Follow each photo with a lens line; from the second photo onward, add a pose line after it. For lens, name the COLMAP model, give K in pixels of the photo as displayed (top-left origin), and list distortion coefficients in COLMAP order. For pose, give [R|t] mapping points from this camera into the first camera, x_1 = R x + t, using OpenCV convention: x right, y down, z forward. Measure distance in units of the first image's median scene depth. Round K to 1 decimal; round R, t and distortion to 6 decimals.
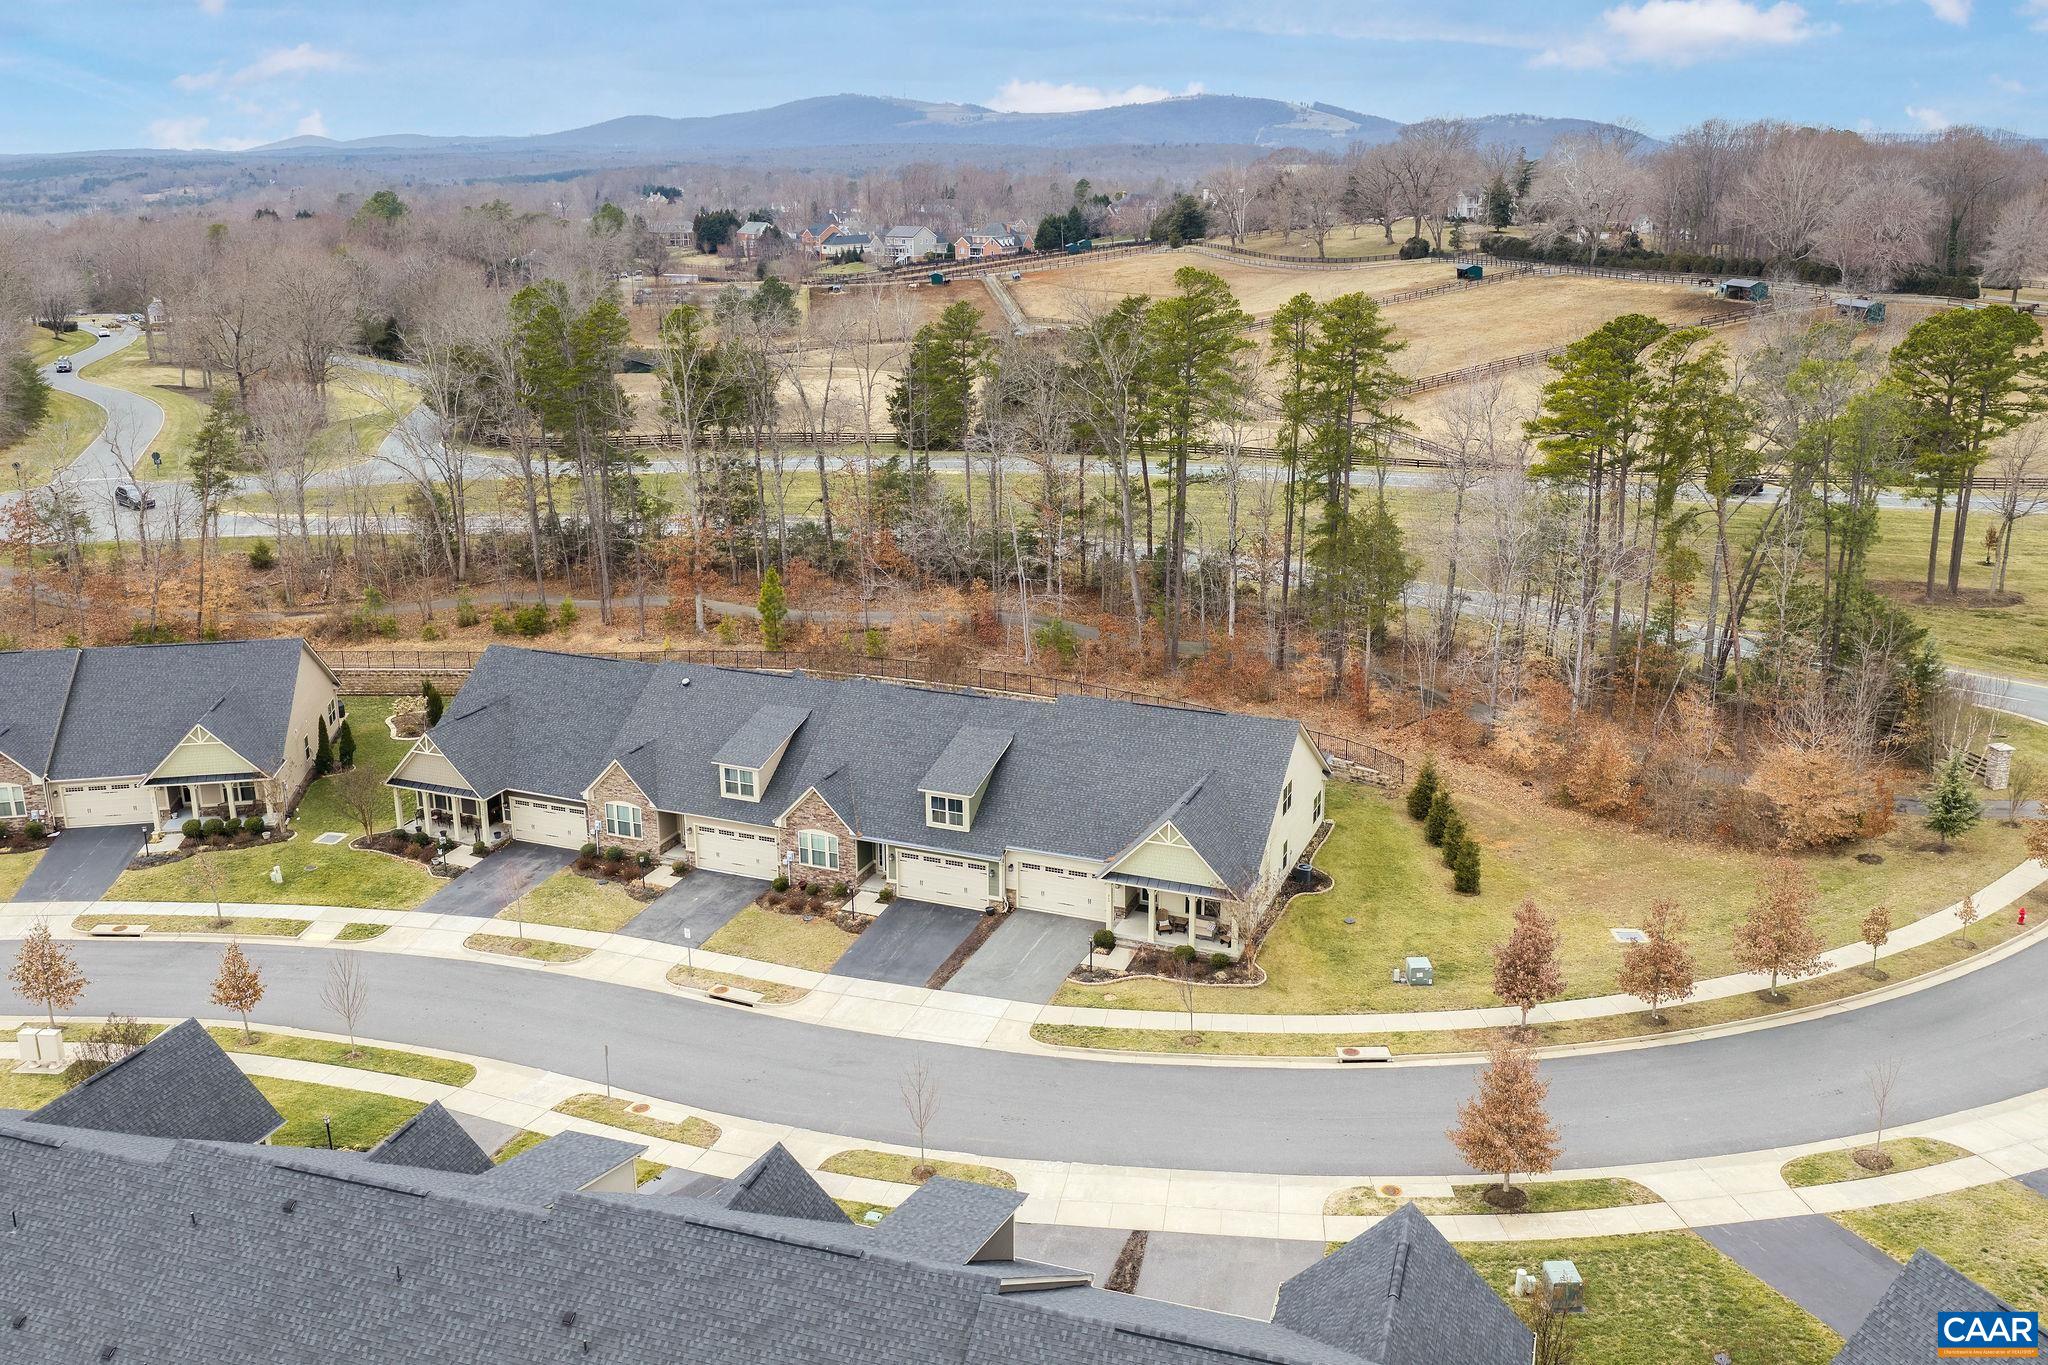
lens RADIAL K [[1716.2, 0, 1019.4], [0, 1716.2, 626.2], [0, 0, 1]] dist [0.009964, -0.001934]
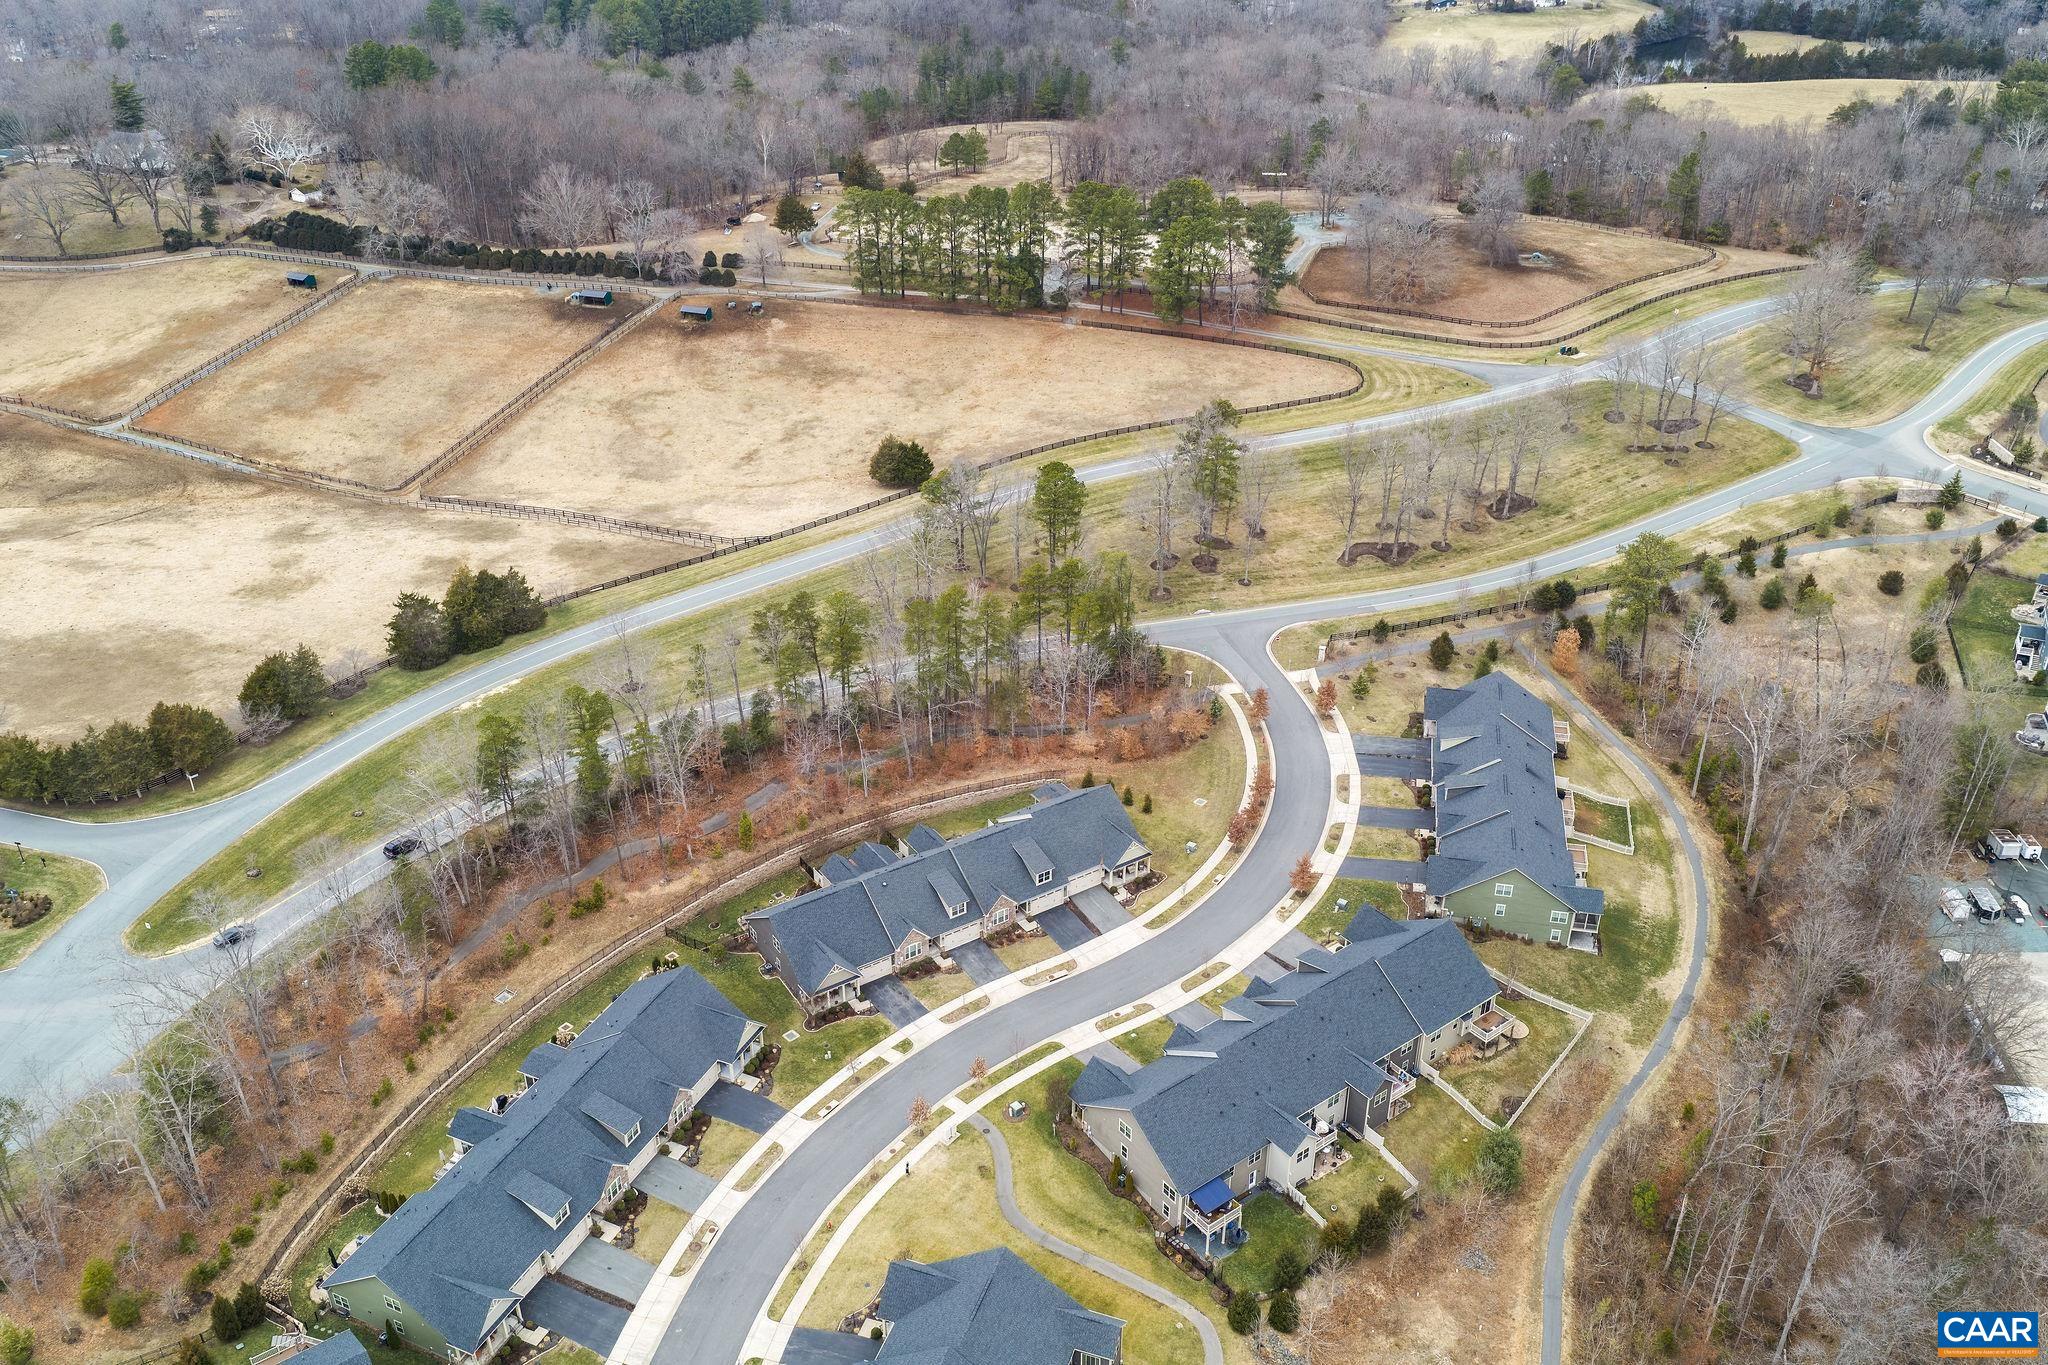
lens RADIAL K [[1692.3, 0, 1024.0], [0, 1692.3, 682.5], [0, 0, 1]] dist [0.013338, -0.017662]
pose [[0.562591, -0.400238, 0.723395, -1.607148], [0.215796, 0.915761, 0.338844, -0.925820], [-0.798075, -0.034525, 0.601569, -0.437446]]
